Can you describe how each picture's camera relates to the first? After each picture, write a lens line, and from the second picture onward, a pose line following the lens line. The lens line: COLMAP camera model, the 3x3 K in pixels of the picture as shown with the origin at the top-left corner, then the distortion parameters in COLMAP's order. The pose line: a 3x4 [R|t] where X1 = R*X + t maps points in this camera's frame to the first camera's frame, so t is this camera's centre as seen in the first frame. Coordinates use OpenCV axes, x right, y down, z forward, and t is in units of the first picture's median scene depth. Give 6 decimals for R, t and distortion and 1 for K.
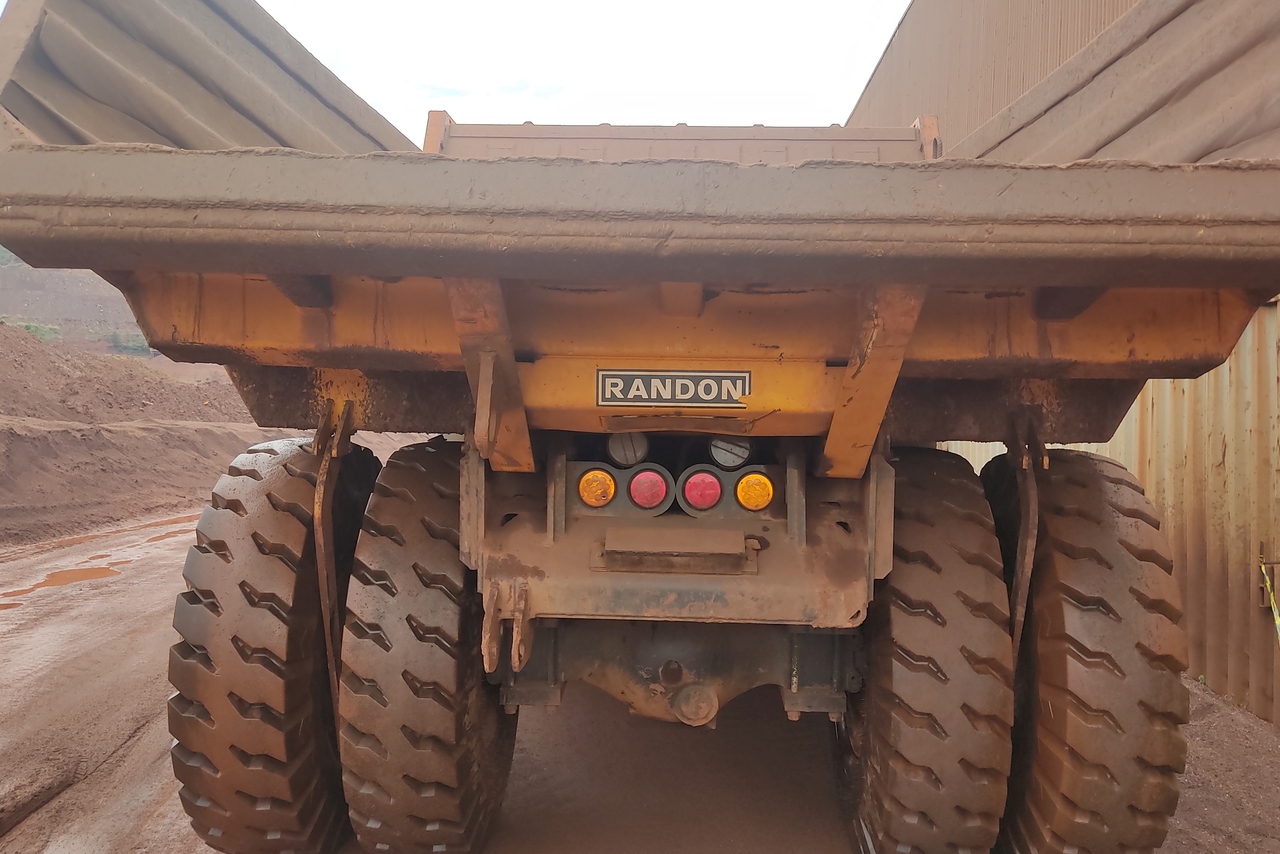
lens RADIAL K [[1150.8, 0, 640.0], [0, 1150.8, 427.0], [0, 0, 1]] dist [0.112231, -0.226587]
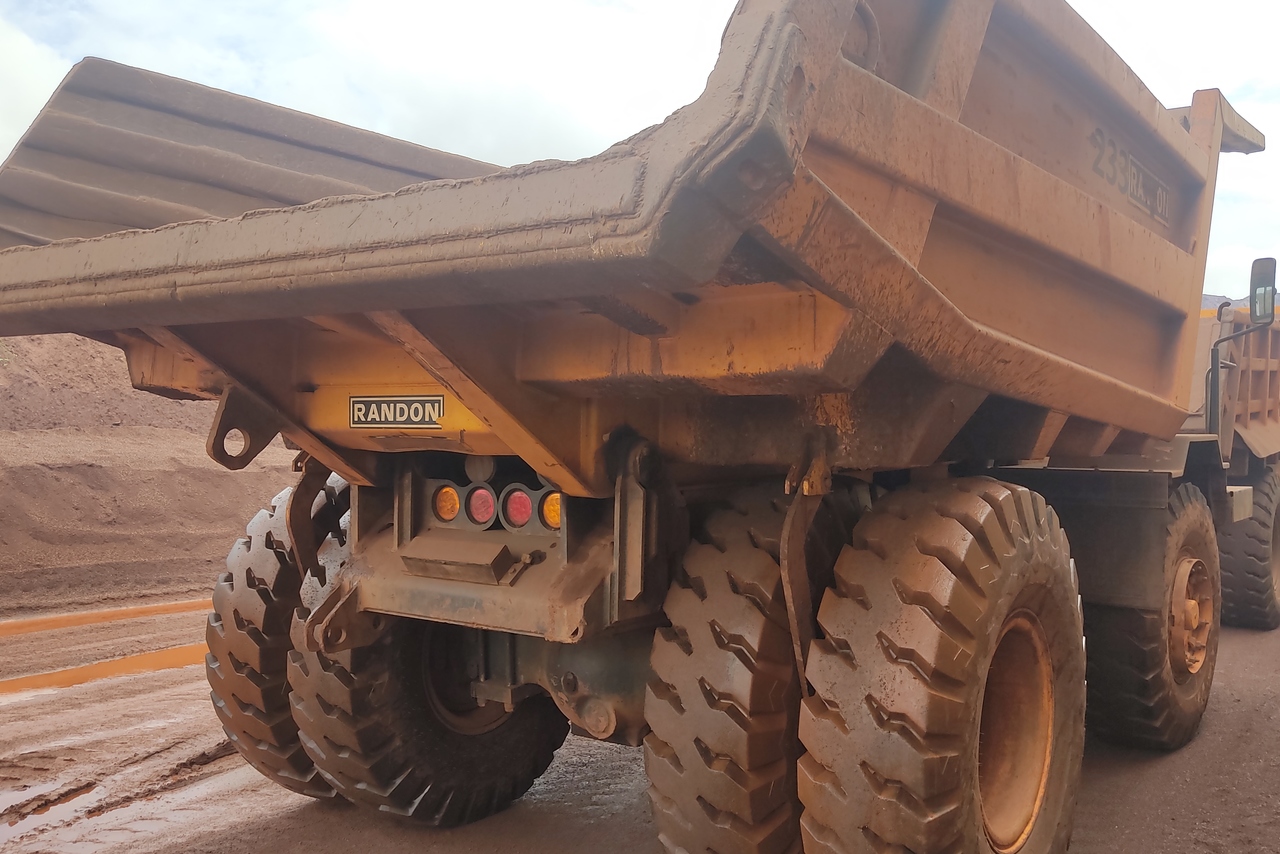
lens RADIAL K [[1150.8, 0, 640.0], [0, 1150.8, 427.0], [0, 0, 1]] dist [0.112231, -0.226587]
pose [[0.827720, -0.009042, -0.561068, 0.865046], [-0.010844, 0.999426, -0.032104, 0.015201], [0.561036, 0.032658, 0.827147, 0.196119]]
